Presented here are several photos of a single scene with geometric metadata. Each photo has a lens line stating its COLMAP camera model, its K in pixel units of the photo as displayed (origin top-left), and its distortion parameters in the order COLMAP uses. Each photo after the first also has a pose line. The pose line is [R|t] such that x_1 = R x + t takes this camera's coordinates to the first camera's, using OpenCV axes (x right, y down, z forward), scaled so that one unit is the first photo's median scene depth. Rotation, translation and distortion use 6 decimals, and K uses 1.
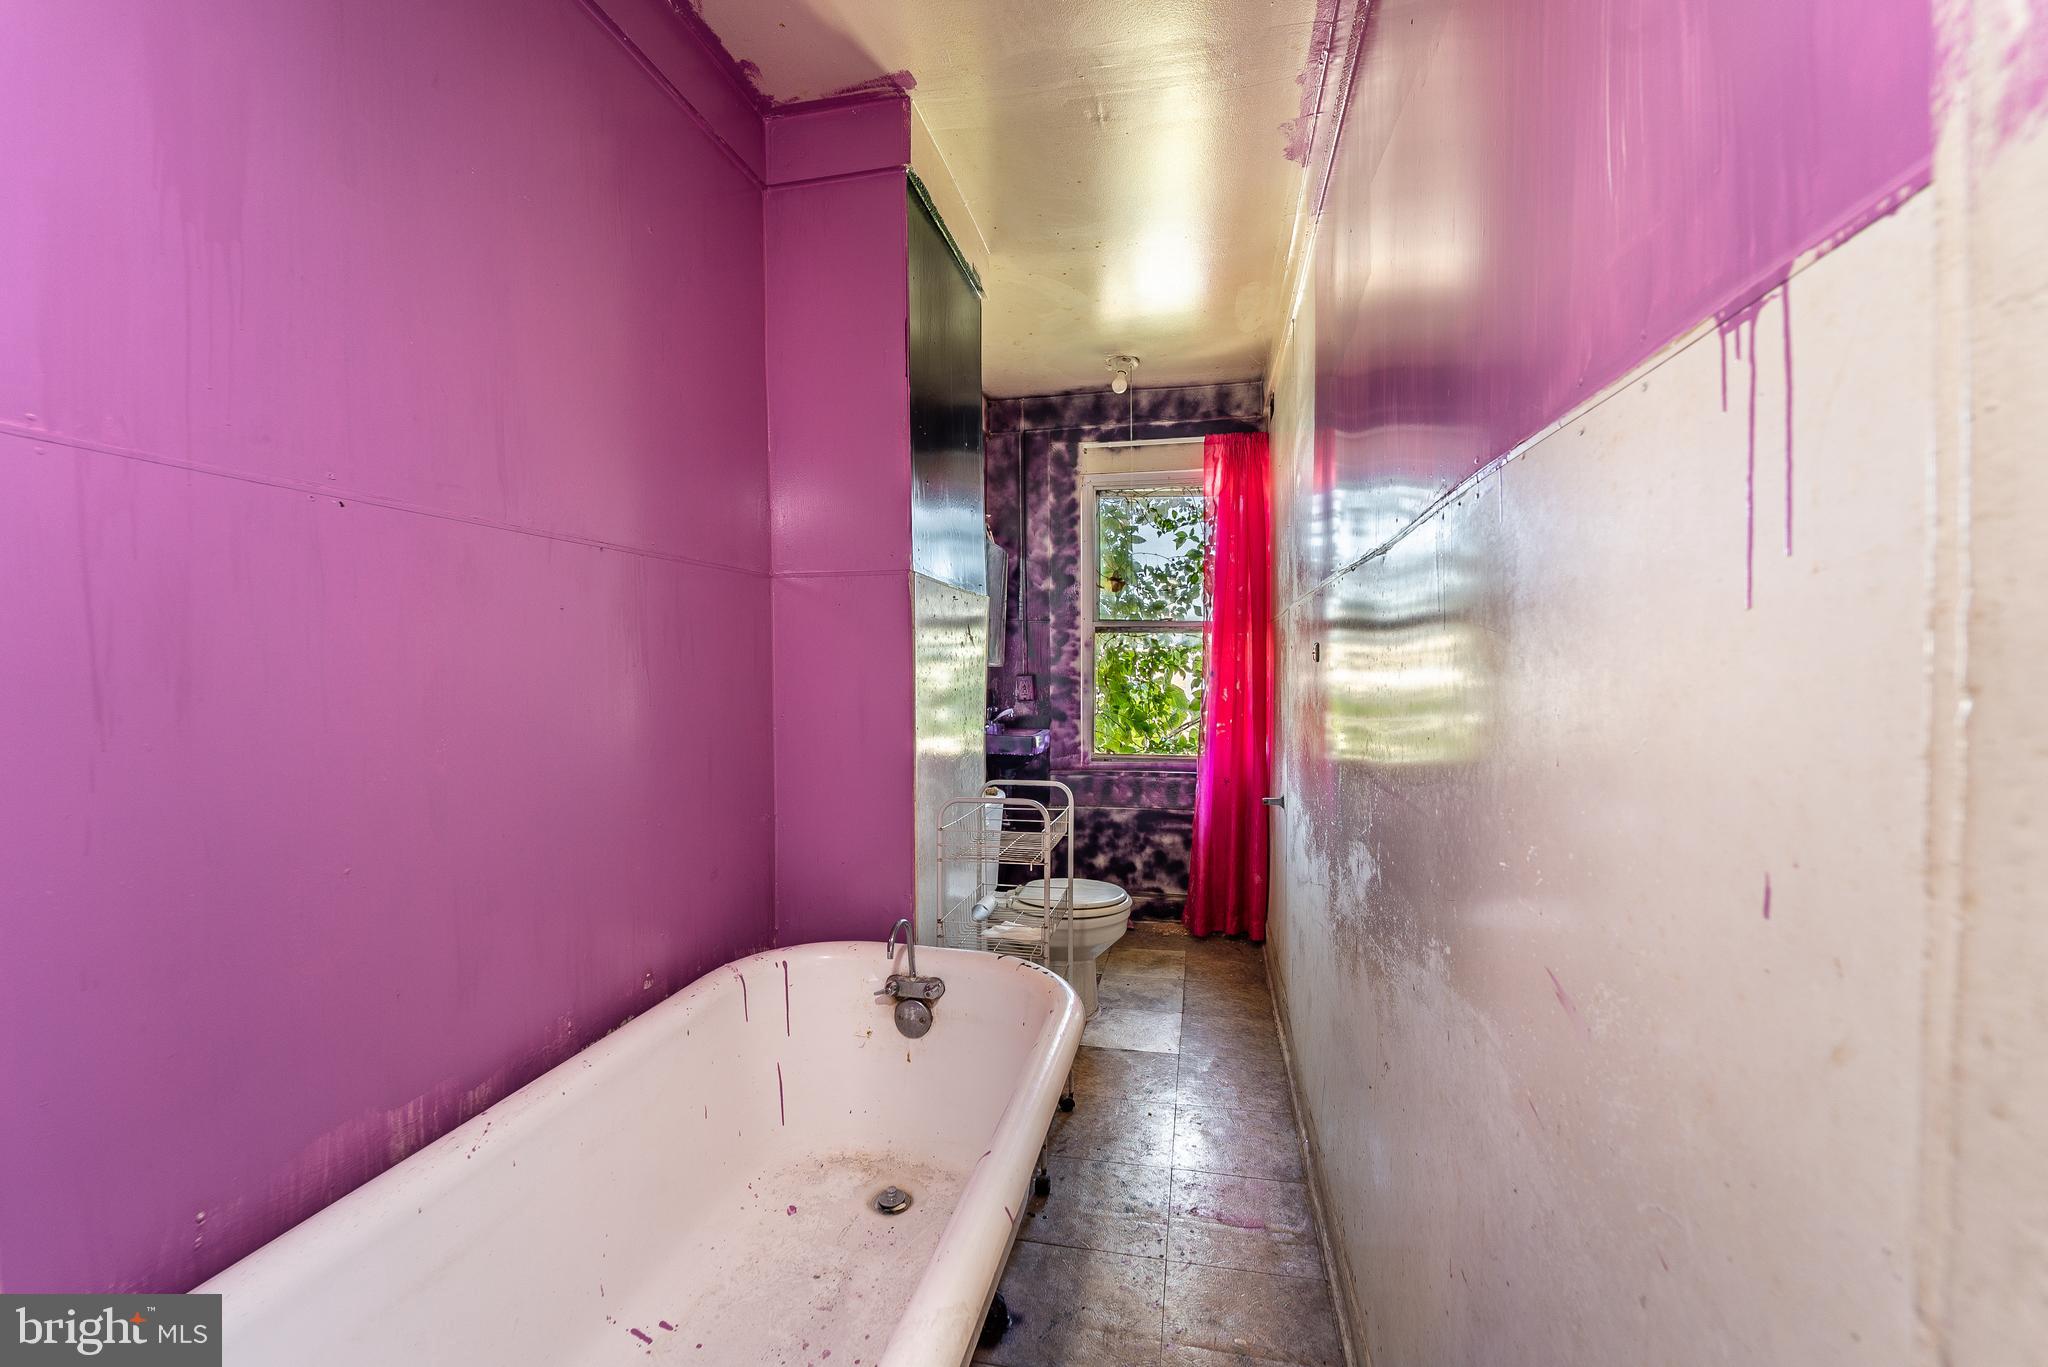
lens RADIAL K [[826.8, 0, 1034.1], [0, 826.8, 685.9], [0, 0, 1]] dist [0.002510, -0.002486]
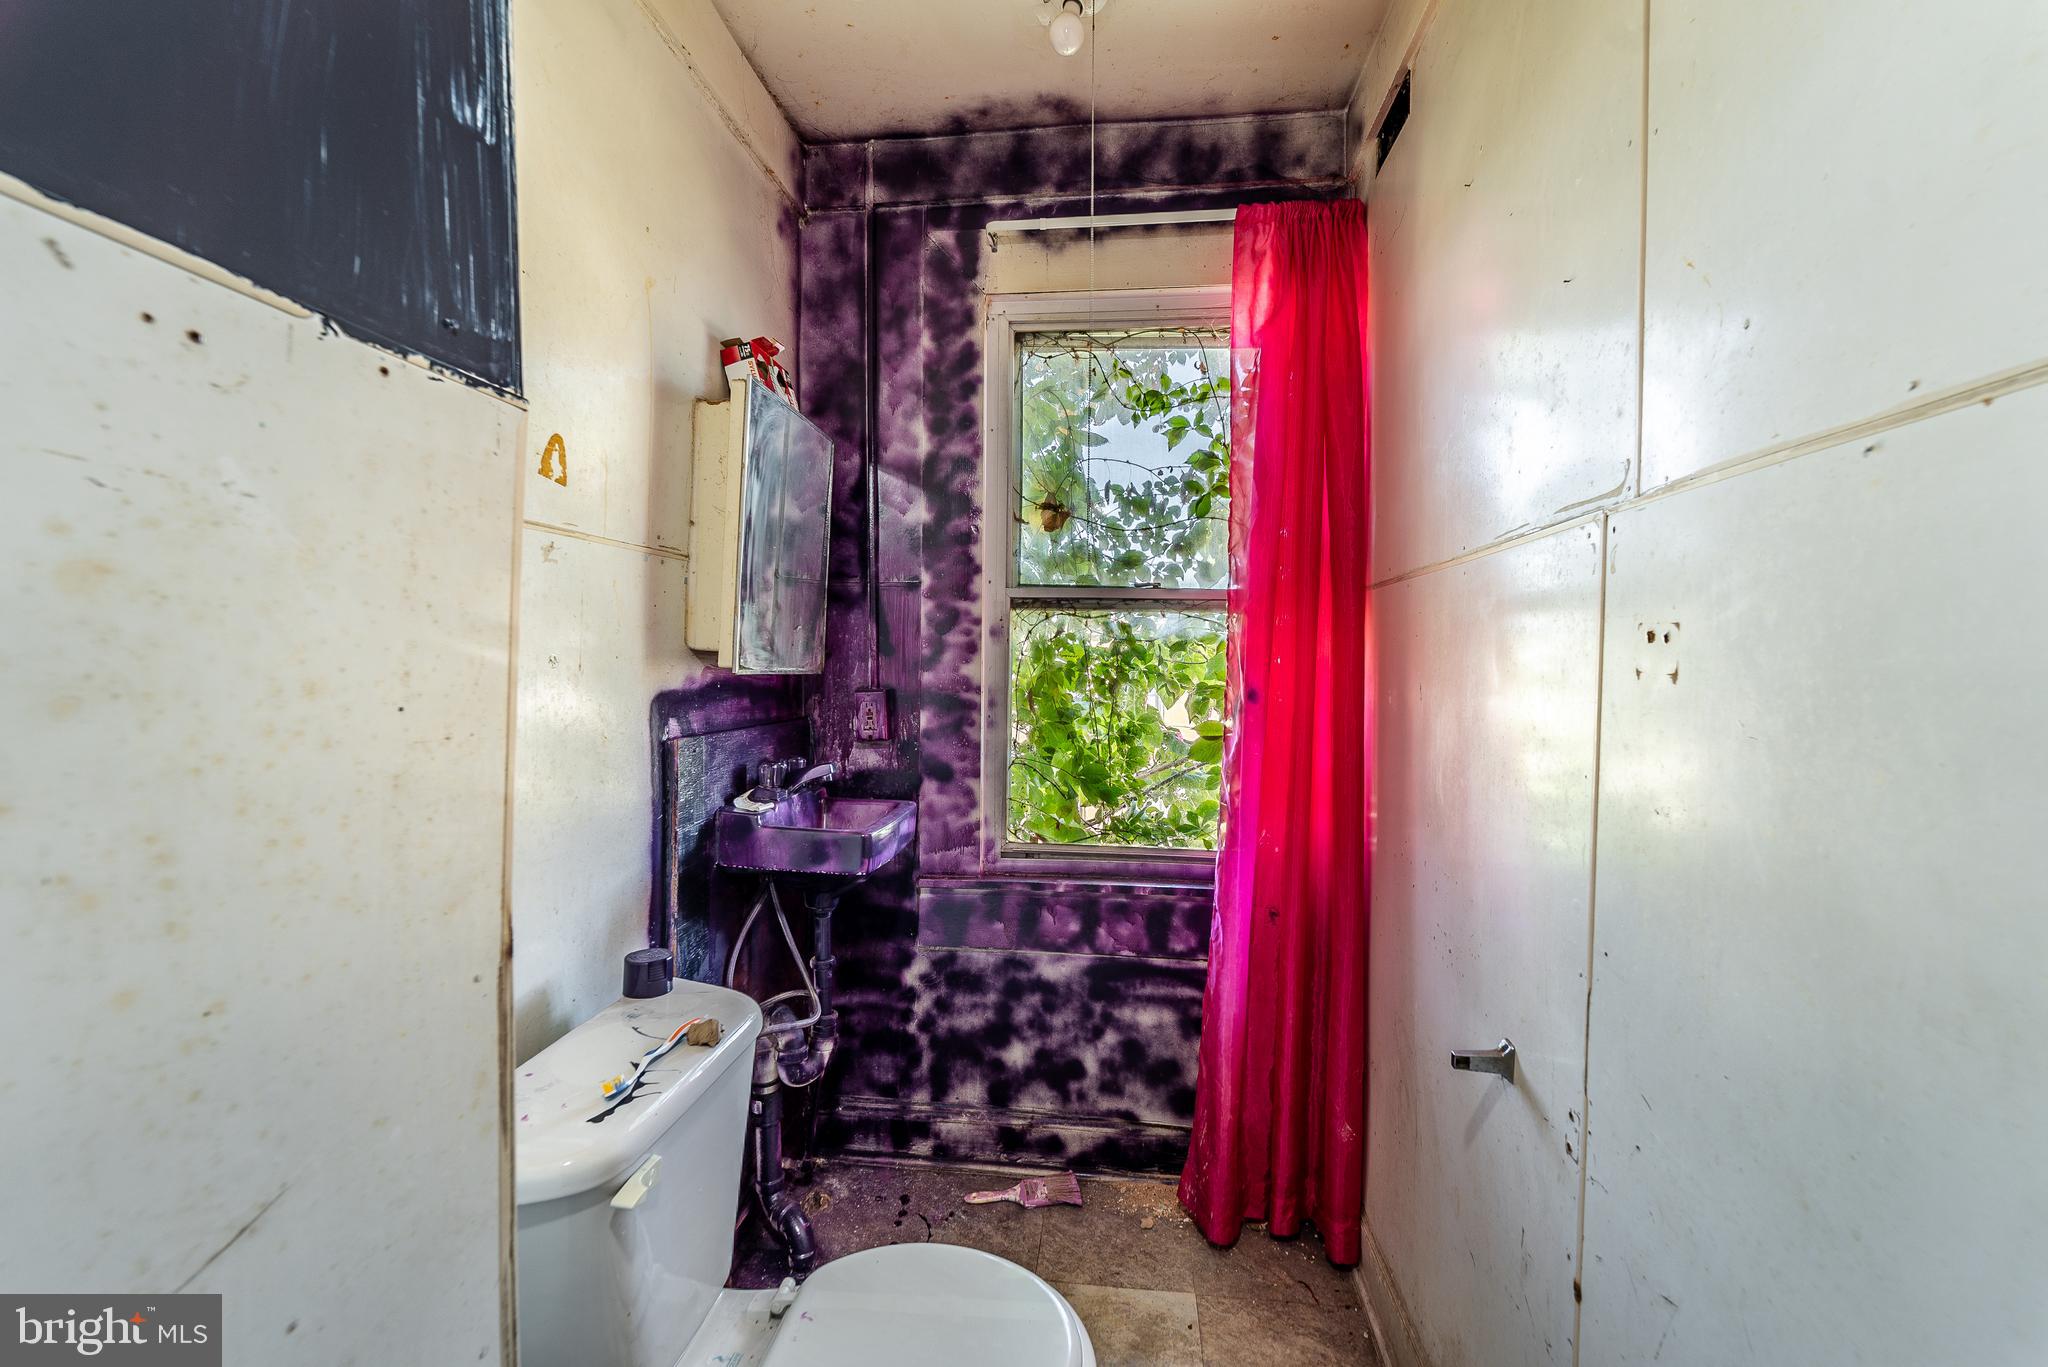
lens RADIAL K [[826.8, 0, 1030.9], [0, 826.8, 680.1], [0, 0, 1]] dist [0.002510, -0.002486]
pose [[0.996326, 0.010356, 0.085015, 0.043773], [-0.010001, 0.999939, -0.004600, -0.018125], [-0.085058, 0.003733, 0.996369, 0.492842]]
